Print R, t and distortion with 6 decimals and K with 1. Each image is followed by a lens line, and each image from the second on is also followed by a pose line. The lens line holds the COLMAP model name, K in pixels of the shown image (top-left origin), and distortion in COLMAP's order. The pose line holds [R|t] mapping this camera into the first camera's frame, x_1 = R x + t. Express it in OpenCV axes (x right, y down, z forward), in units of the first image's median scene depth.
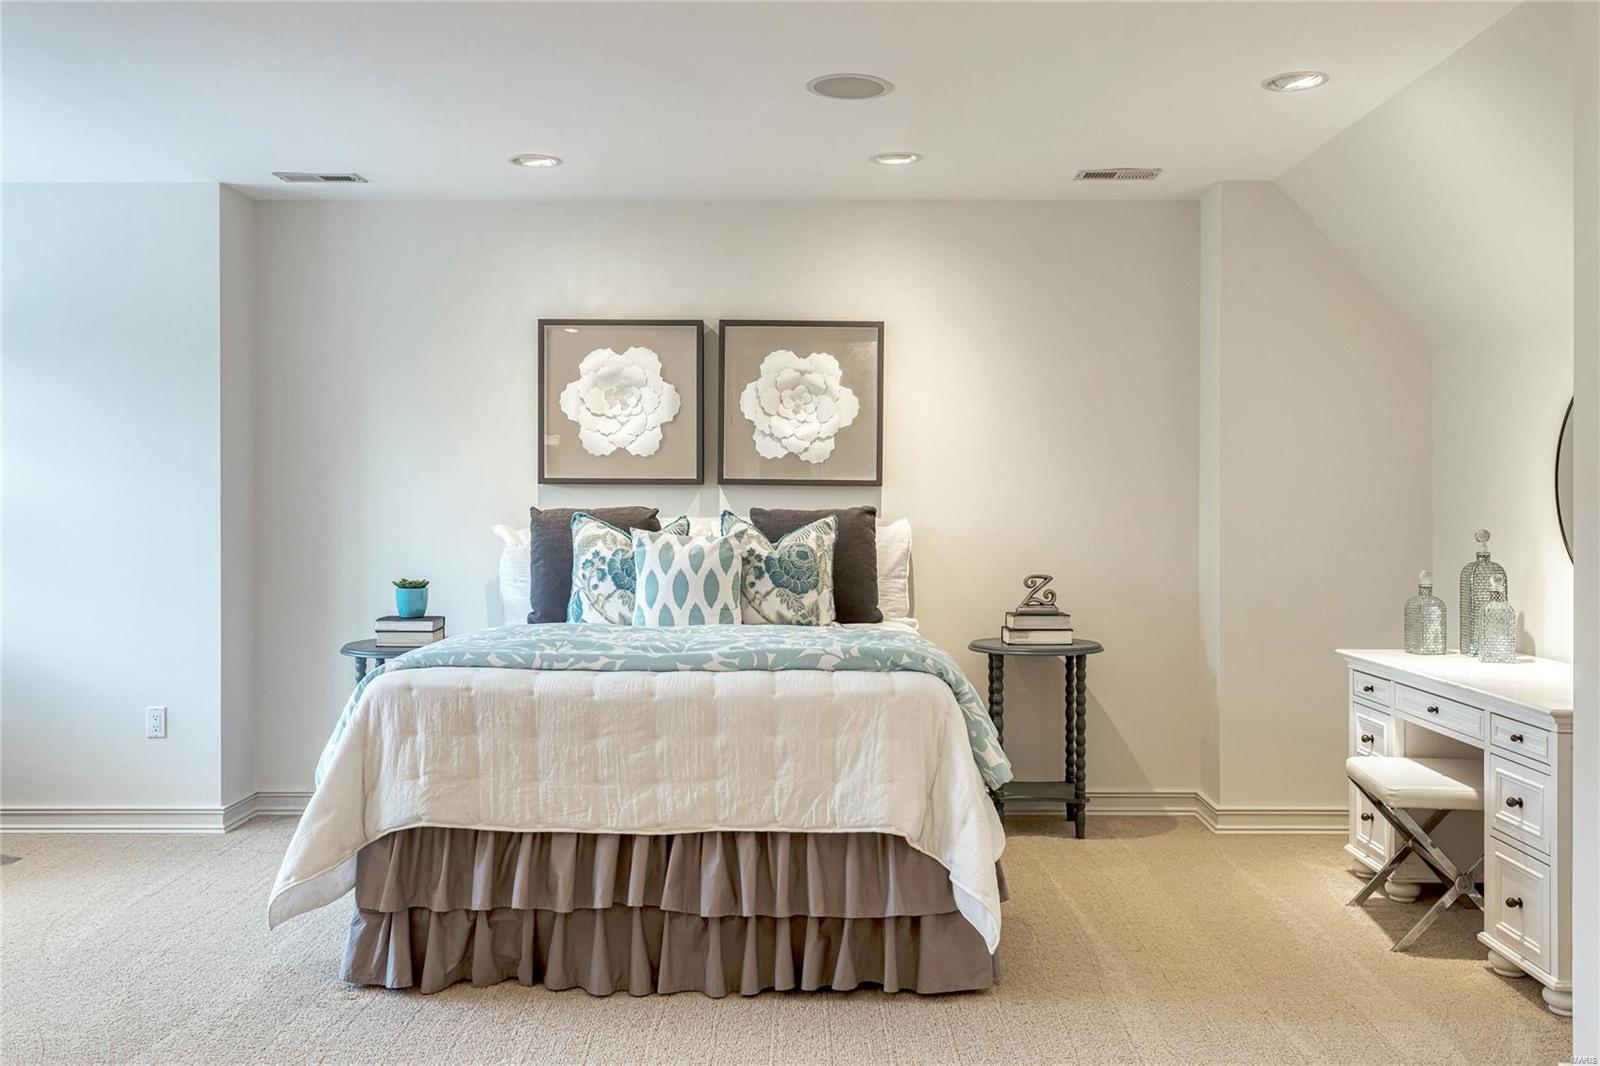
lens RADIAL K [[1401.7, 0, 802.2], [0, 1401.7, 518.1], [0, 0, 1]] dist [0.001240, 0.002747]
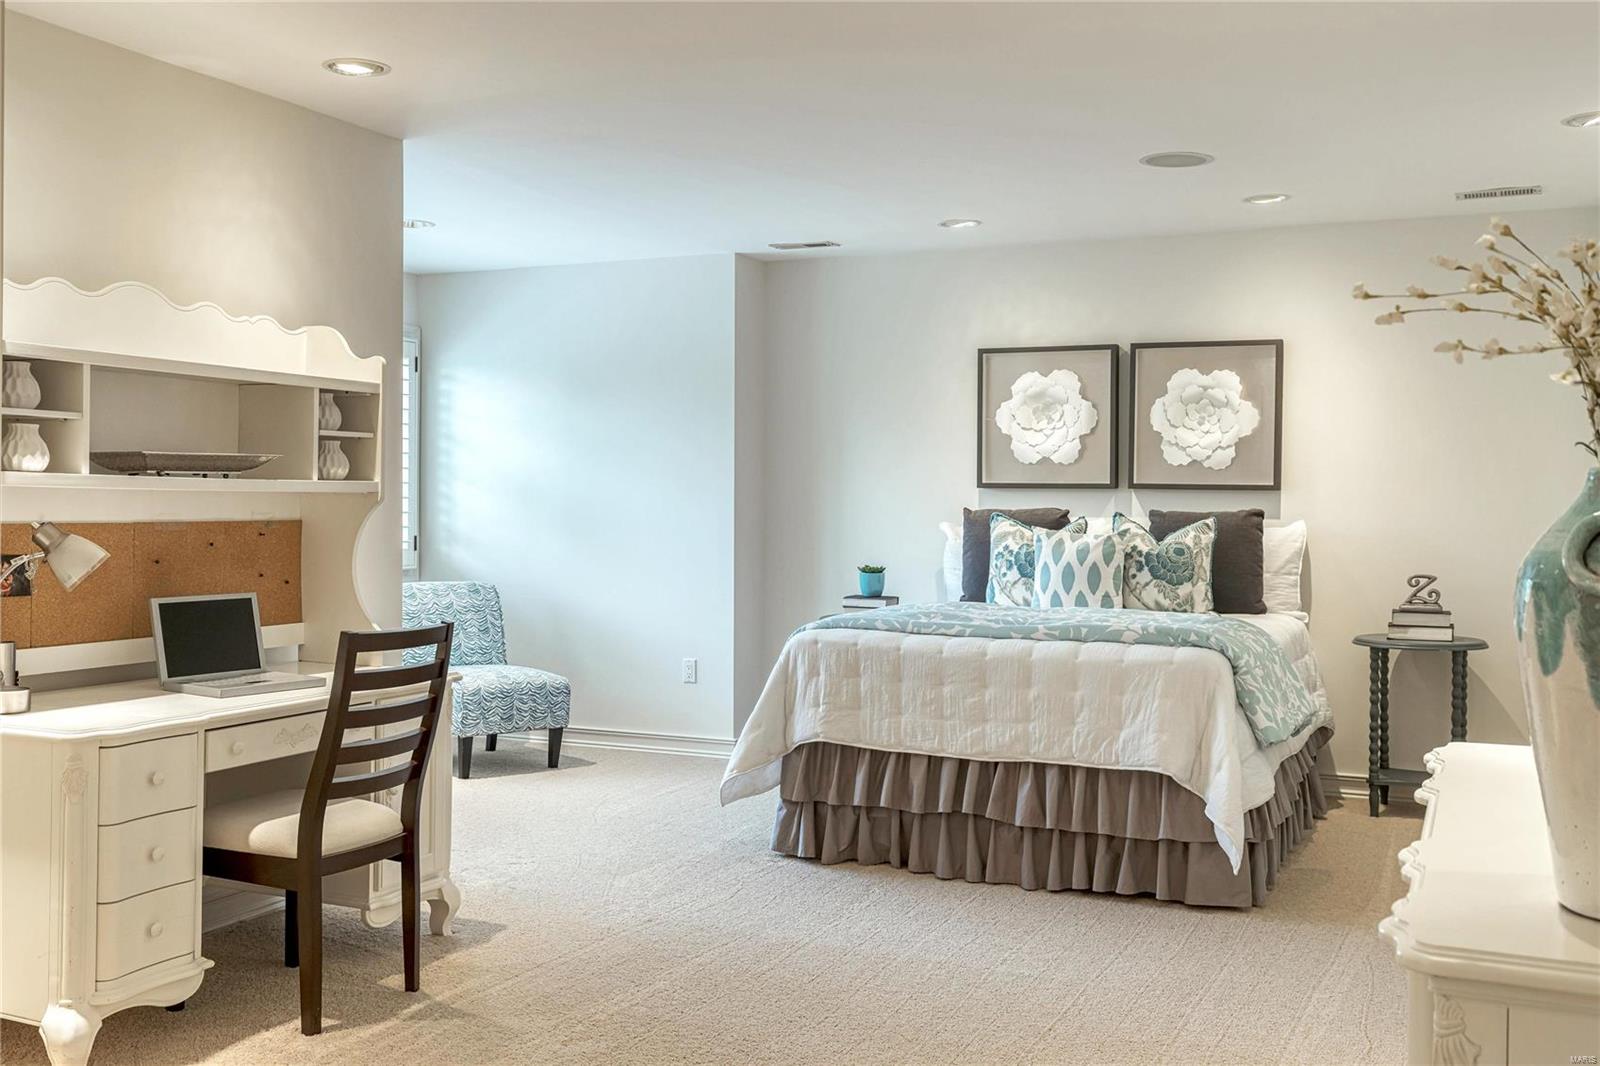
lens RADIAL K [[1544.9, 0, 800.0], [0, 1544.9, 533.0], [0, 0, 1]] dist [0.005328, 0.005938]
pose [[0.909274, 0.013637, -0.415974, 0.246424], [-0.007439, 0.999836, 0.016517, -0.007546], [0.416131, -0.011924, 0.909226, -0.281520]]
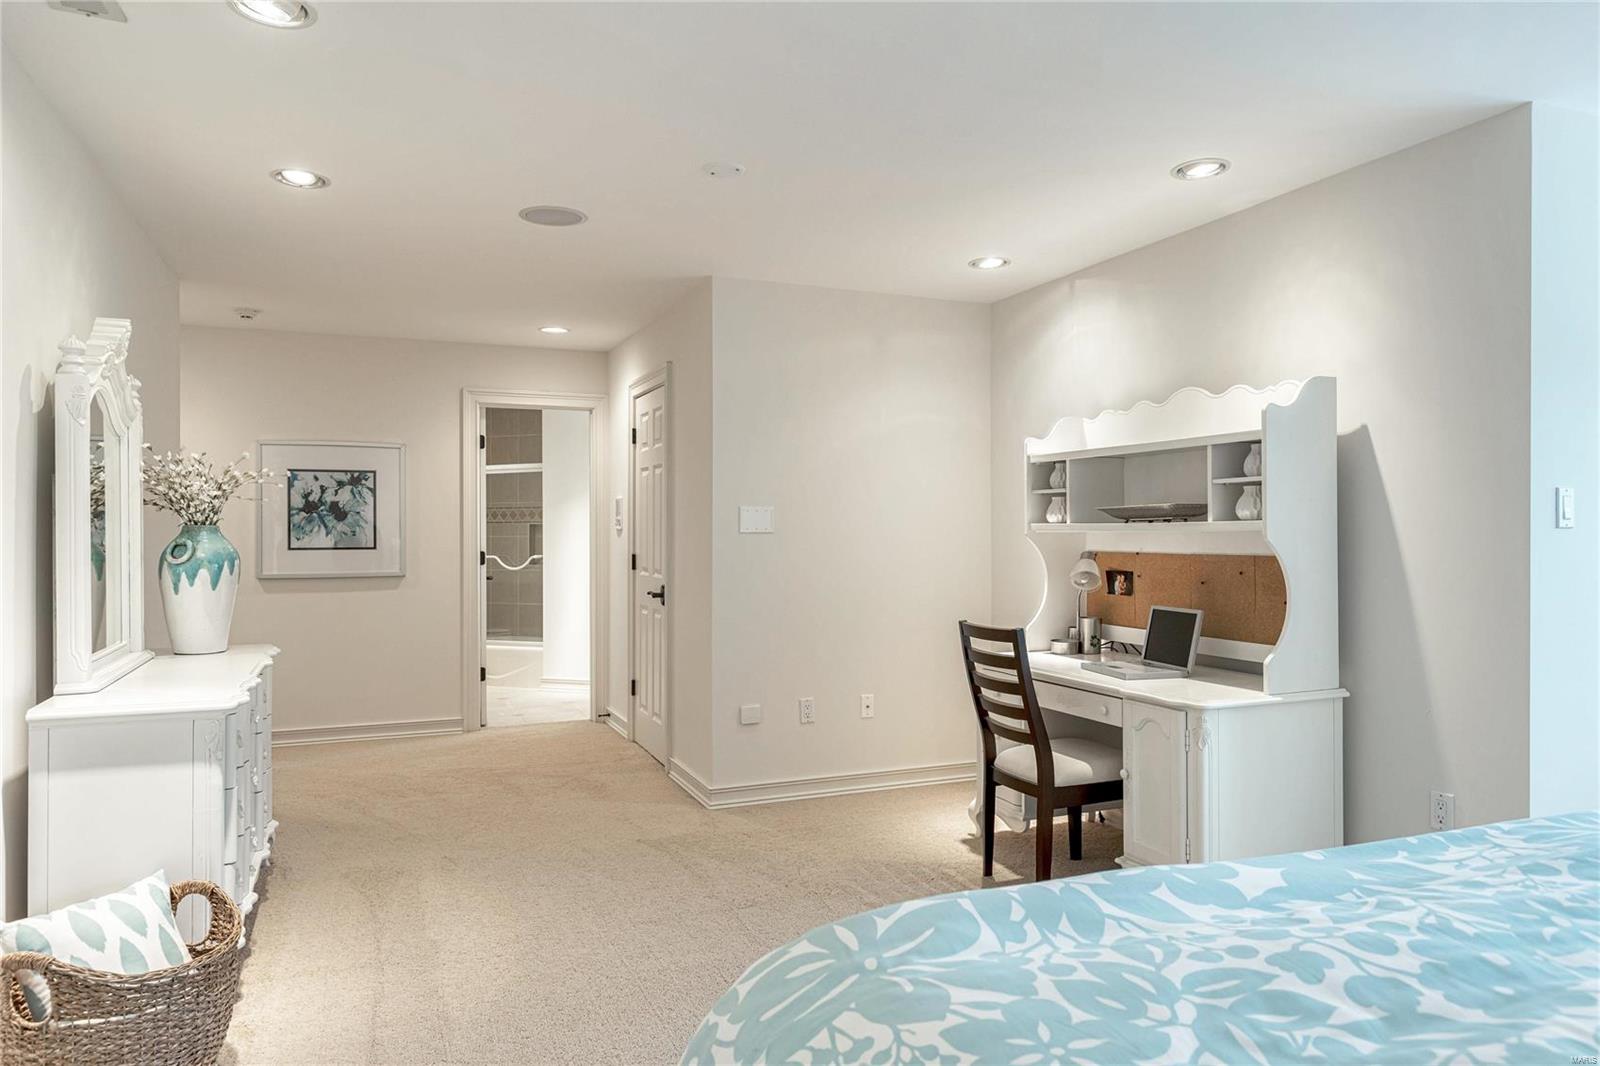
lens RADIAL K [[1058.1, 0, 800.0], [0, 1058.1, 533.0], [0, 0, 1]] dist [0.000150, 0.000004]
pose [[-0.925432, -0.000906, -0.378912, 0.114110], [-0.002067, 0.999994, 0.002657, -0.019597], [0.378907, 0.003242, -0.925429, 1.826135]]
